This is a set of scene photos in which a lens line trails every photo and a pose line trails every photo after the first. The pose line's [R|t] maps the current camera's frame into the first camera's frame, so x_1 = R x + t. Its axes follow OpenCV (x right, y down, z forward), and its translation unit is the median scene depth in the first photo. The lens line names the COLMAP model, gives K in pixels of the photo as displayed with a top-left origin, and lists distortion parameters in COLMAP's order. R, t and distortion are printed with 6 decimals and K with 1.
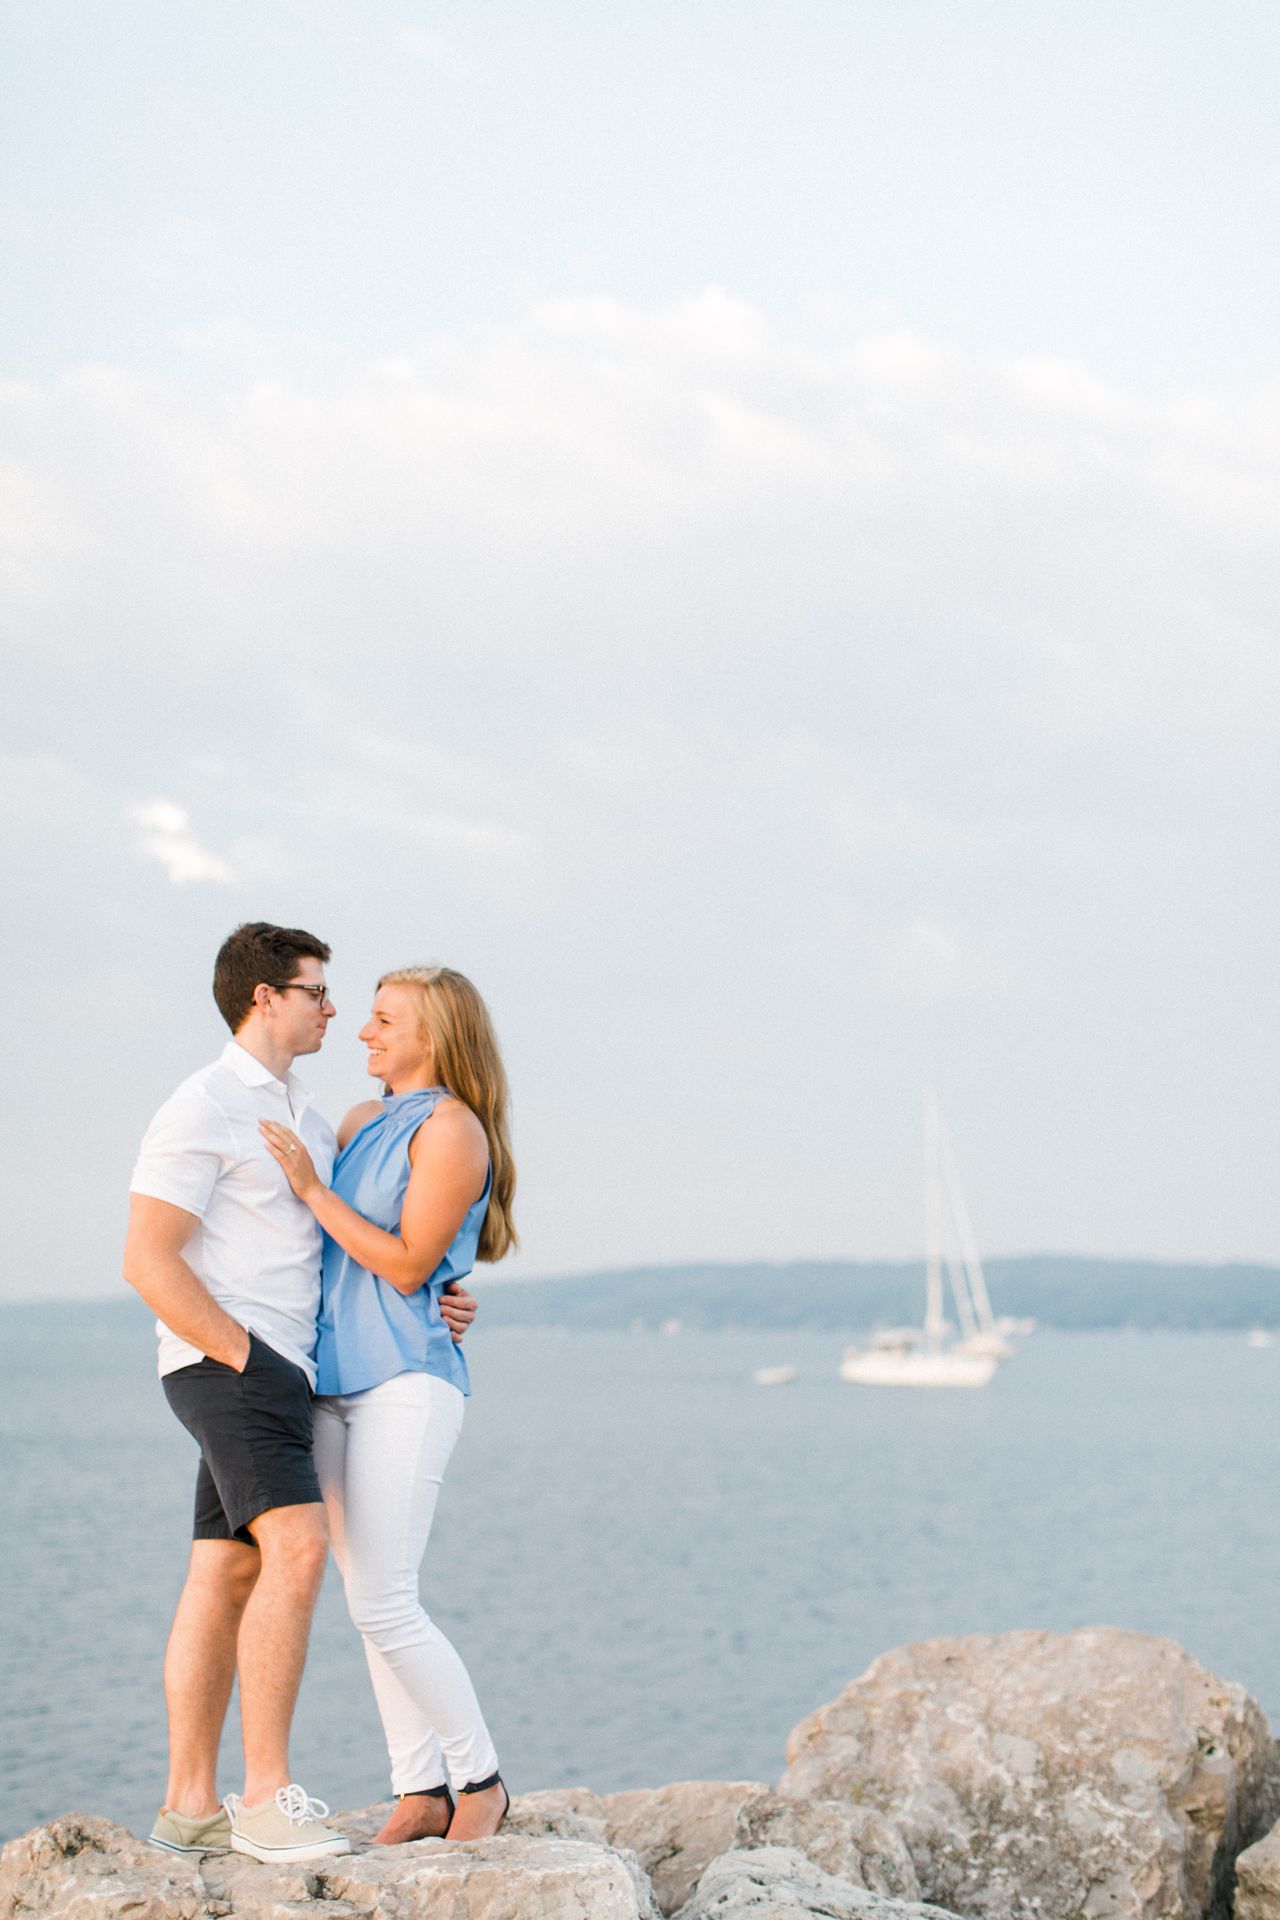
lens RADIAL K [[2912.6, 0, 640.0], [0, 2912.6, 960.0], [0, 0, 1]] dist [-0.033716, 0.022897]
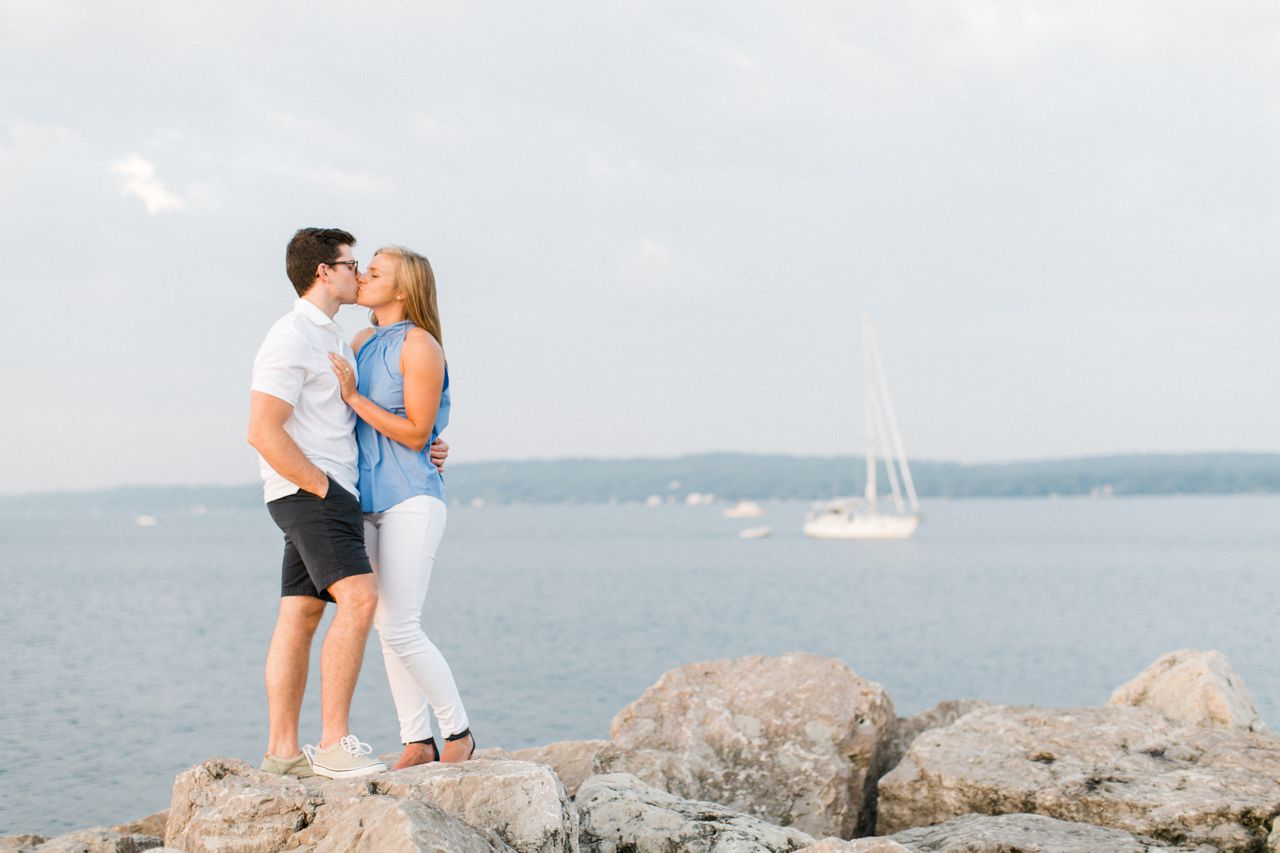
lens RADIAL K [[1941.7, 0, 640.0], [0, 1941.7, 426.5], [0, 0, 1]] dist [-0.033716, 0.022897]
pose [[0.994472, -0.009006, 0.104616, -0.051588], [0.000402, 0.996635, 0.081968, 0.007894], [-0.105002, -0.081473, 0.991129, -0.100249]]
